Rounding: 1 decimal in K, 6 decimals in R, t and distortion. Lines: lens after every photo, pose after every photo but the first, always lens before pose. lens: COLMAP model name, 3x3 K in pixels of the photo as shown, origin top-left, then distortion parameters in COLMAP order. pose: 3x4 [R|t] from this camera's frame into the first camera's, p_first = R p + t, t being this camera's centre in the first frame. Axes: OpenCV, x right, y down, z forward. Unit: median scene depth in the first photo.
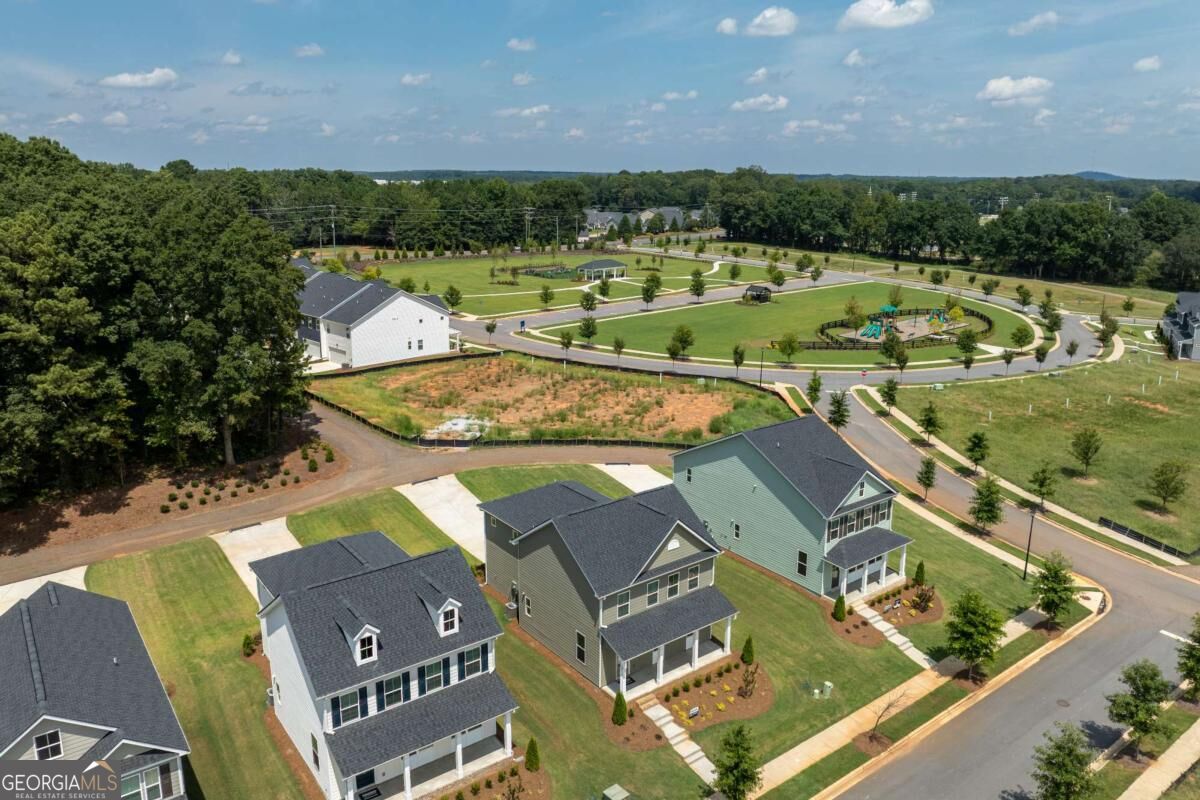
lens RADIAL K [[867.8, 0, 594.7], [0, 867.8, 368.5], [0, 0, 1]] dist [-0.042127, 0.009863]
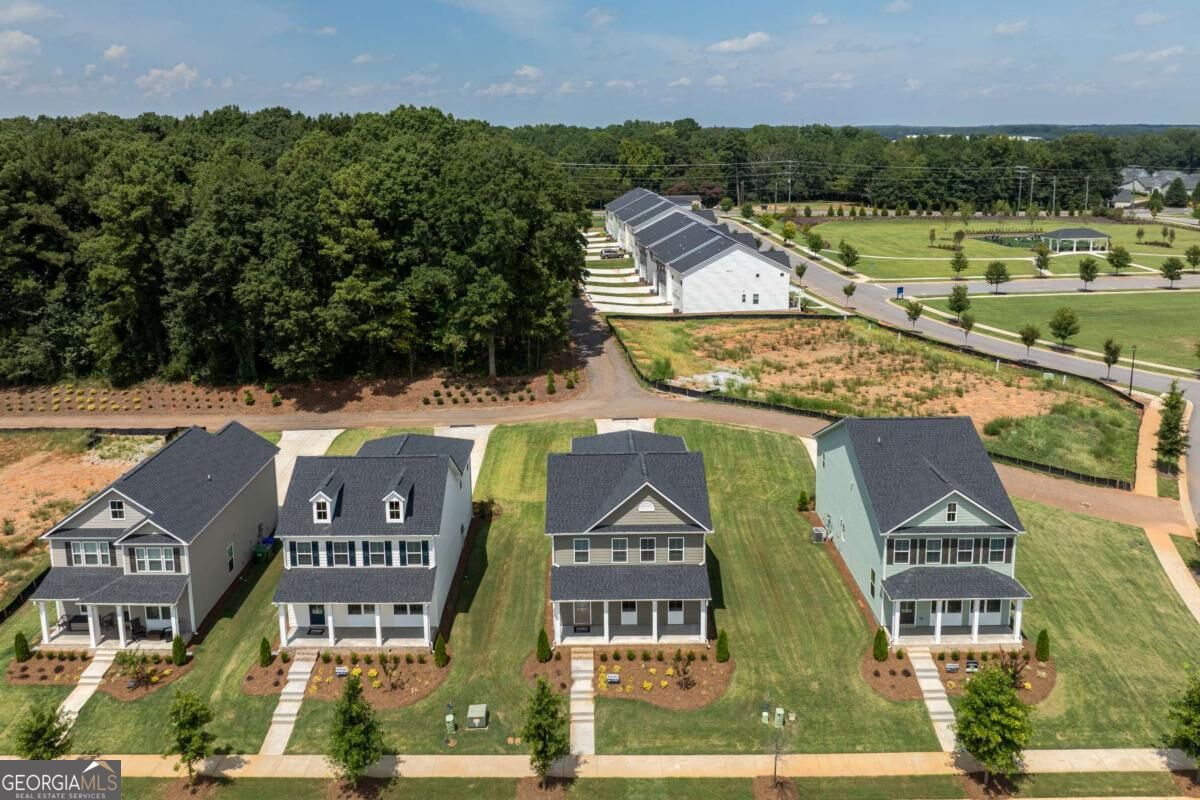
lens RADIAL K [[882.9, 0, 571.1], [0, 882.9, 263.2], [0, 0, 1]] dist [-0.033012, -0.003687]
pose [[0.791400, 0.076494, -0.606493, 0.261354], [-0.119183, 0.992408, -0.030352, -0.012928], [0.599567, 0.096304, 0.794509, 0.056465]]
